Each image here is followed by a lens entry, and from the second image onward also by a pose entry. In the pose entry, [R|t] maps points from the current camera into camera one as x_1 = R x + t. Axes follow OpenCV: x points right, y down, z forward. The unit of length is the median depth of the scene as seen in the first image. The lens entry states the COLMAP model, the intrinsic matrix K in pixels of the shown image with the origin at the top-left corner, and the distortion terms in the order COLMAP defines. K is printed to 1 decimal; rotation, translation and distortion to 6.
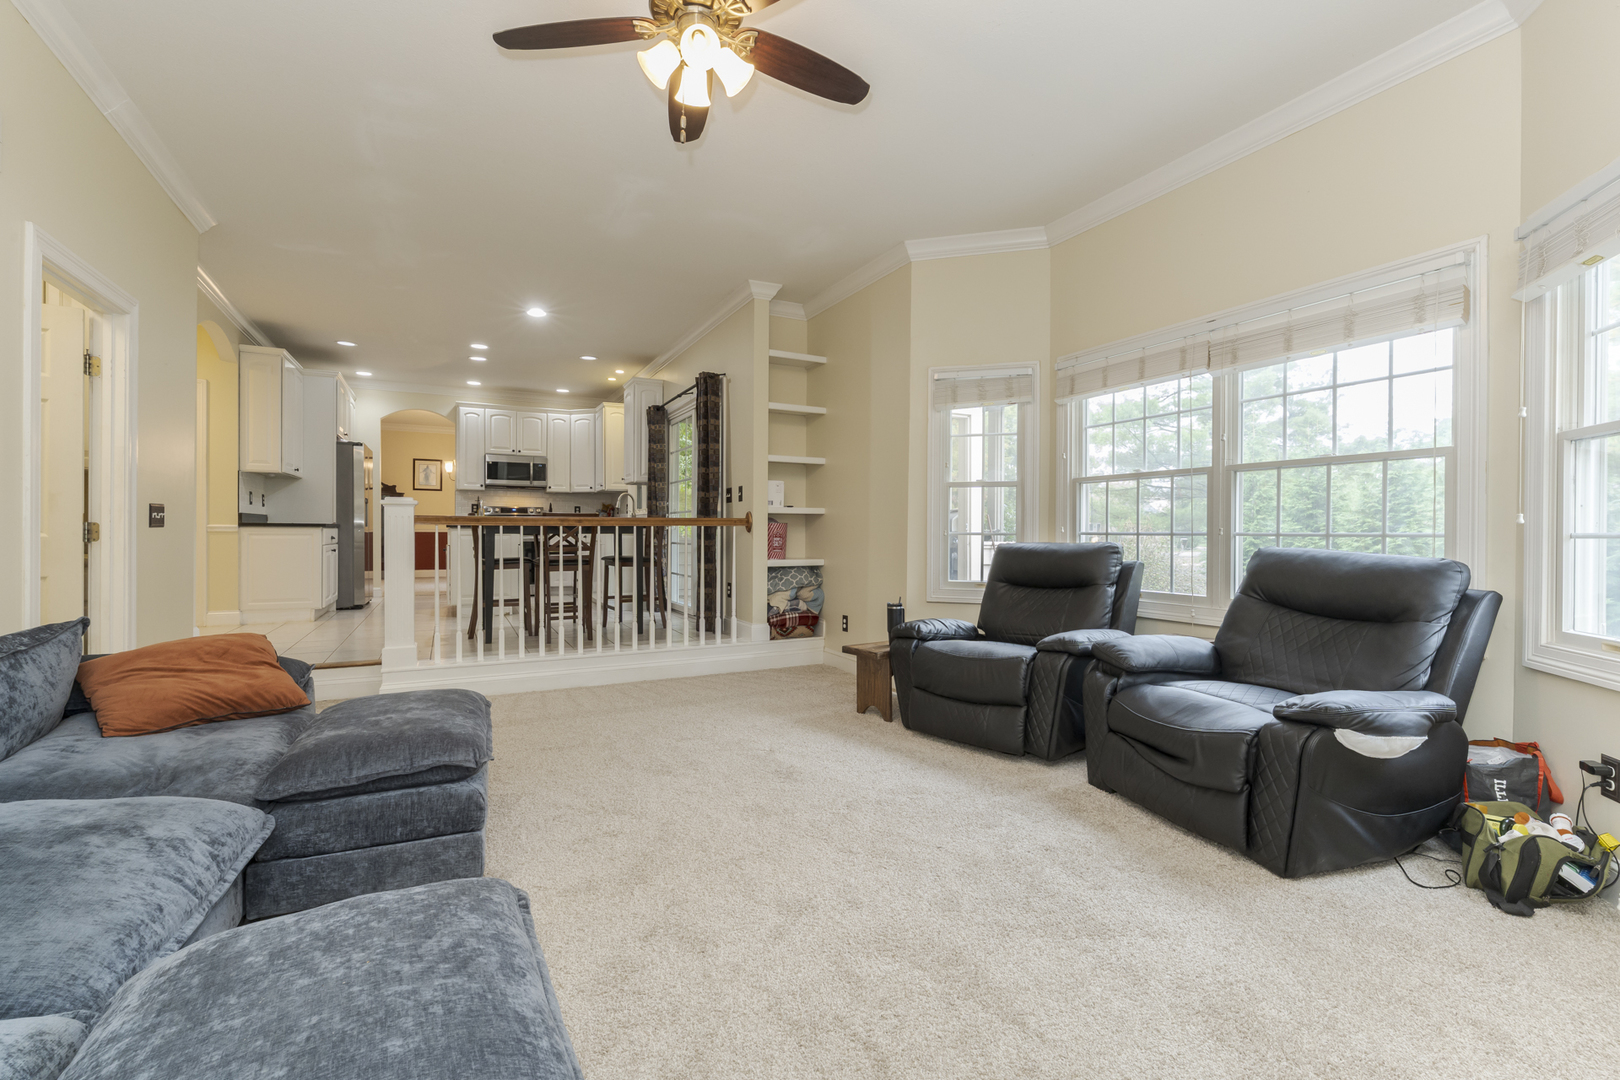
lens RADIAL K [[725.3, 0, 815.3], [0, 725.3, 558.9], [0, 0, 1]] dist [-0.000945, 0.000046]
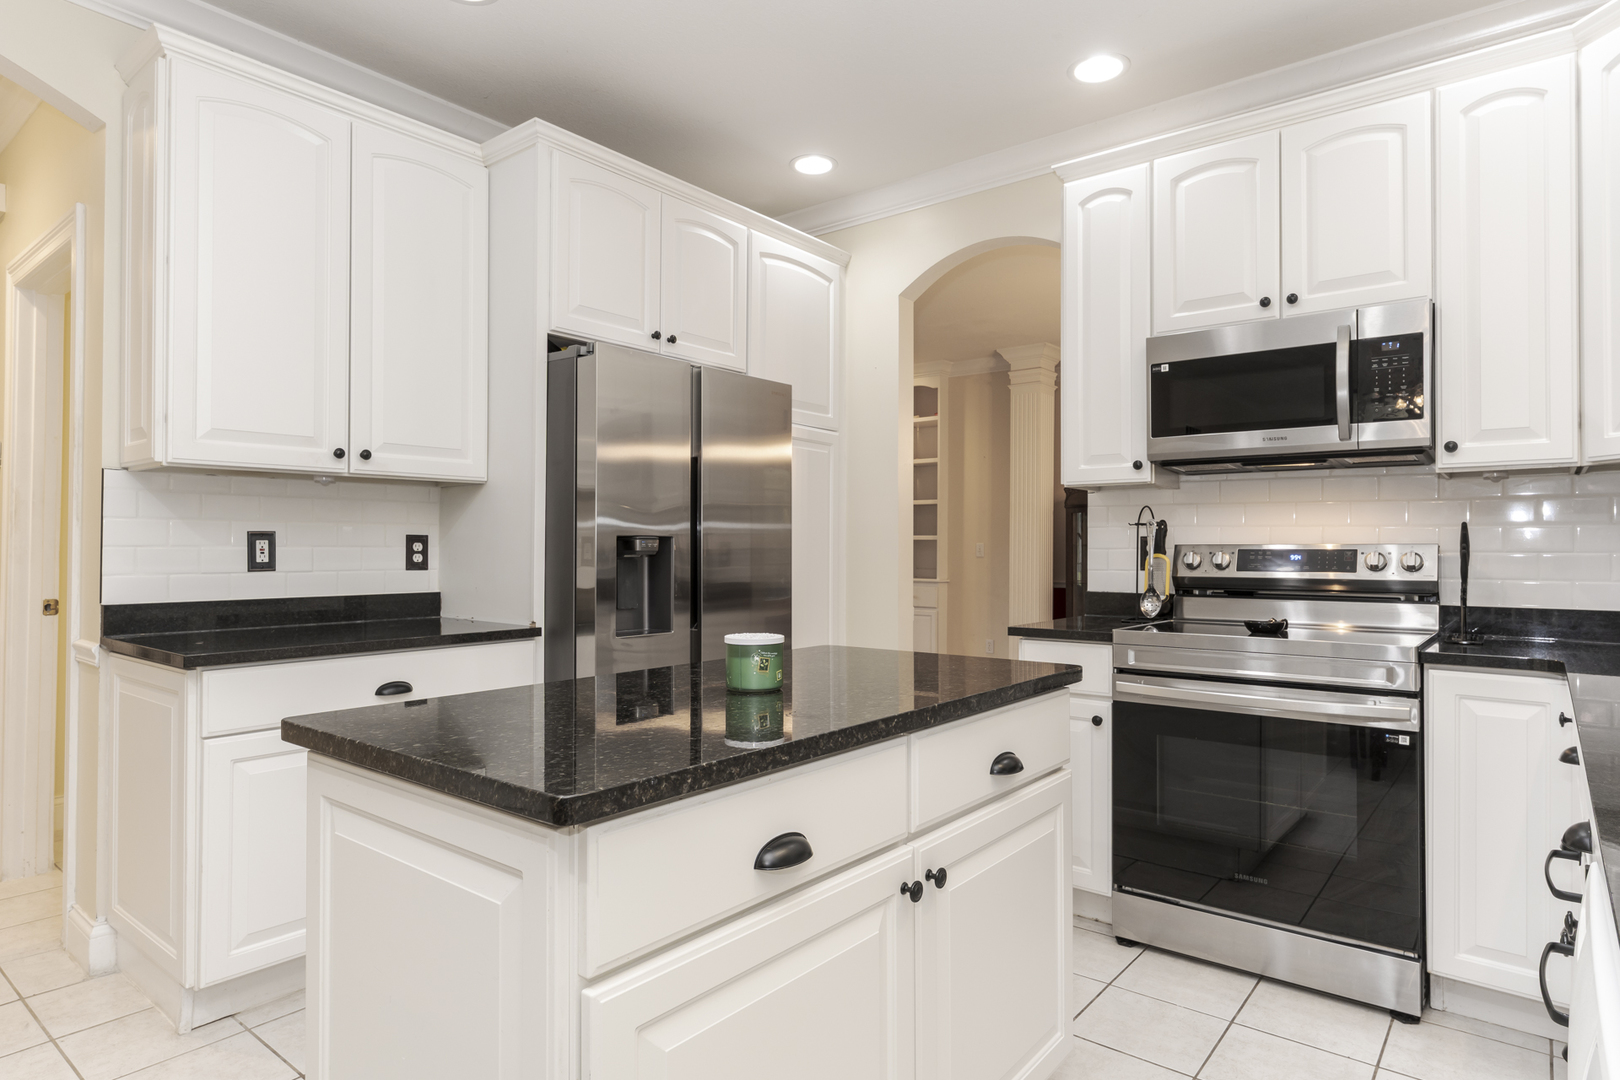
lens RADIAL K [[927.2, 0, 797.7], [0, 927.2, 540.1], [0, 0, 1]] dist [0.000629, 0.000974]
pose [[0.427413, -0.022154, -0.903785, -0.215001], [-0.030785, 0.998763, -0.039041, -0.058063], [0.903532, 0.044510, 0.426202, 0.738267]]
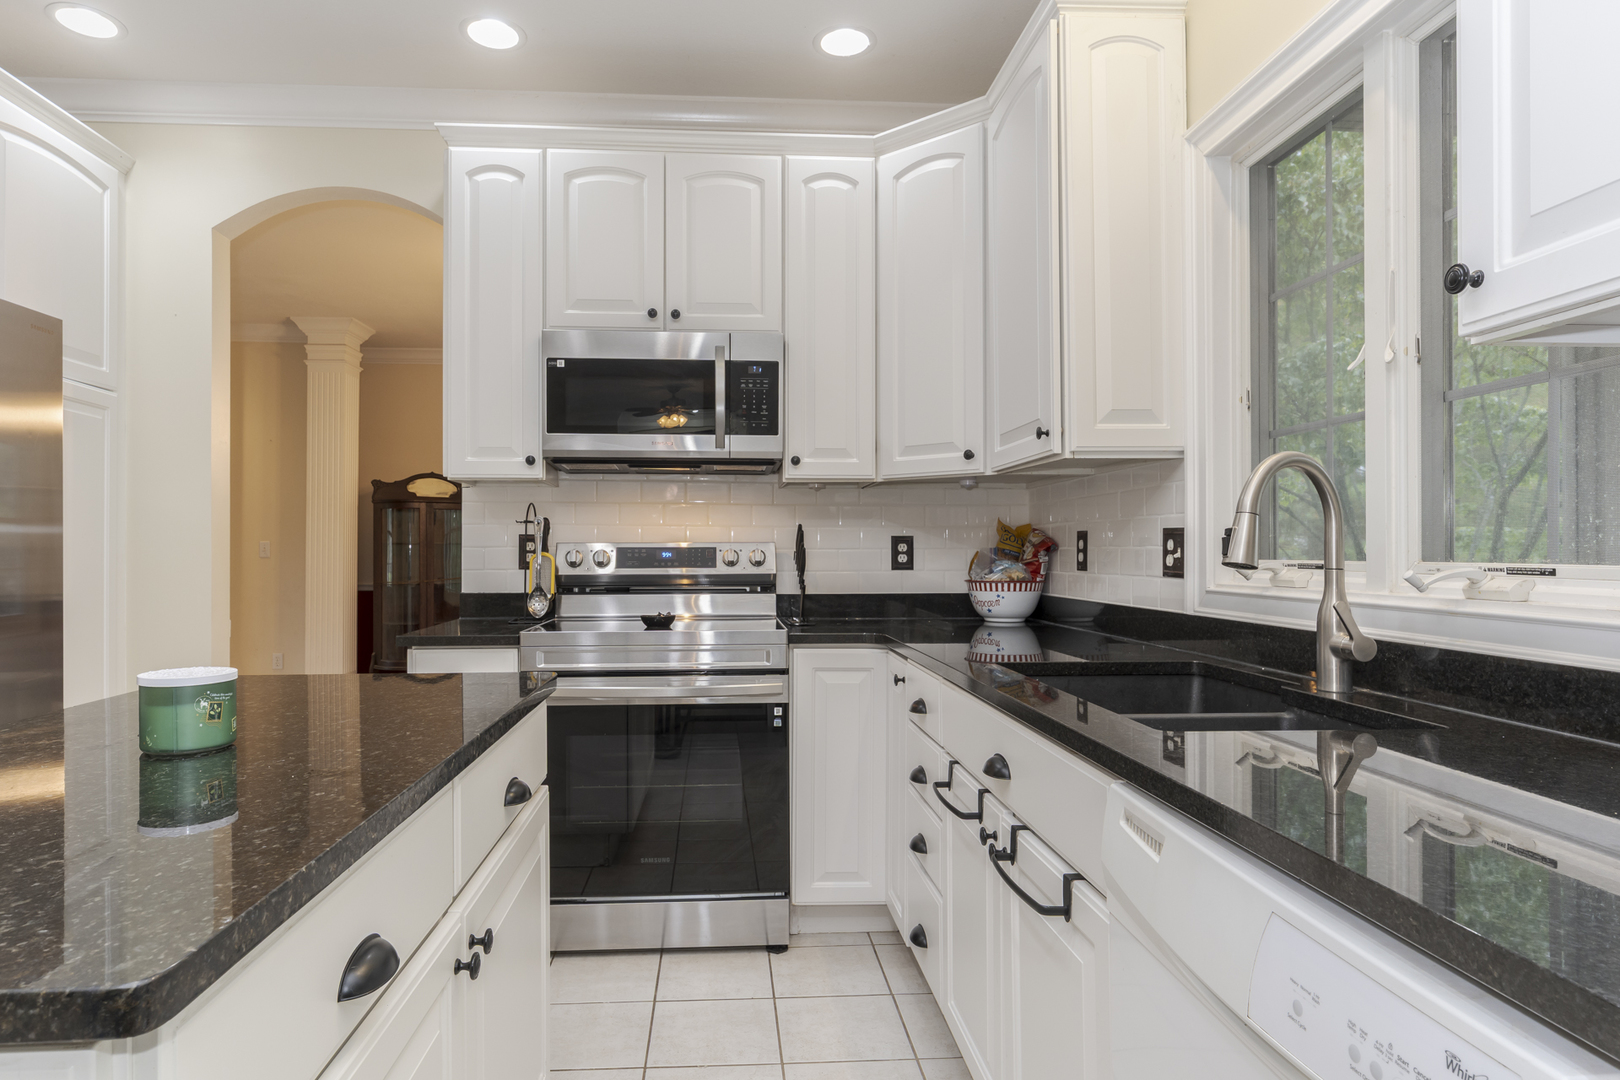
lens RADIAL K [[947.6, 0, 790.0], [0, 947.6, 548.9], [0, 0, 1]] dist [-0.001808, 0.000765]
pose [[0.927006, -0.014847, -0.374751, -0.254658], [-0.000425, 0.999174, -0.040637, -0.057733], [0.375045, 0.037830, 0.926234, 0.720795]]
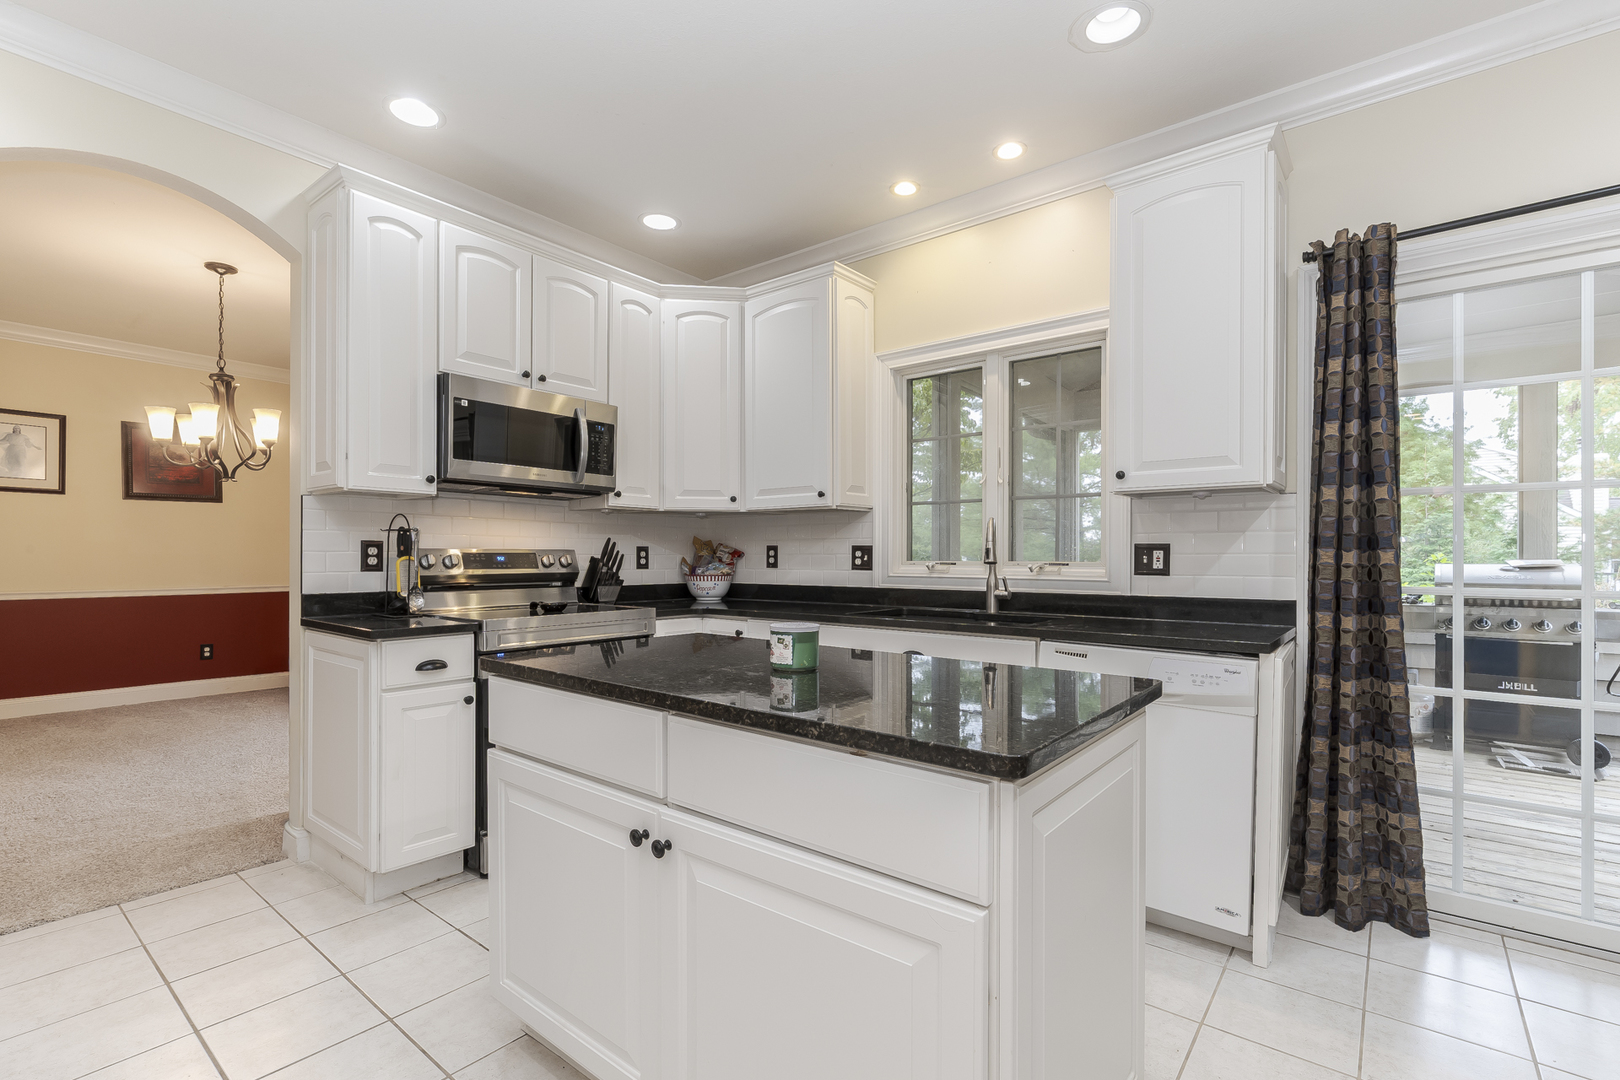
lens RADIAL K [[725.3, 0, 815.3], [0, 725.3, 558.9], [0, 0, 1]] dist [-0.000945, 0.000046]
pose [[0.900673, -0.011663, 0.434342, -0.437314], [0.023971, 0.999451, -0.022871, -0.058304], [-0.433837, 0.031010, 0.900458, 0.656602]]
